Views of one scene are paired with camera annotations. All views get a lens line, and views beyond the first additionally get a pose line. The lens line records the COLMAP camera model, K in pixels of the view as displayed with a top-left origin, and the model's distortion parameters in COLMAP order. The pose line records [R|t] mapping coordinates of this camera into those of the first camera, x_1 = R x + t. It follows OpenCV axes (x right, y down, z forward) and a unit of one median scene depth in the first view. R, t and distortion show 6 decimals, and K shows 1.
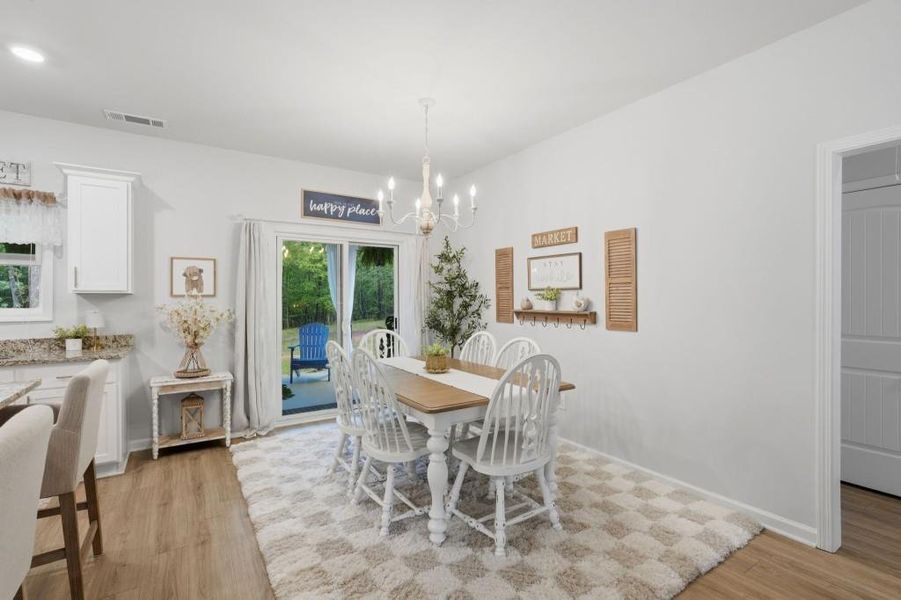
lens RADIAL K [[418.8, 0, 448.8], [0, 418.8, 298.4], [0, 0, 1]] dist [-0.003964, 0.001615]
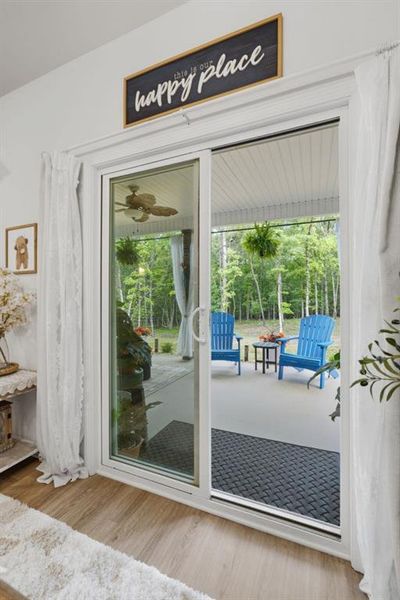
lens RADIAL K [[264.6, 0, 200.3], [0, 264.6, 299.9], [0, 0, 1]] dist [-0.010286, 0.005382]
pose [[0.549677, 0.007840, -0.835341, 0.010756], [-0.003488, 0.999969, 0.007090, 0.045758], [0.835370, -0.000984, 0.549687, 1.107289]]
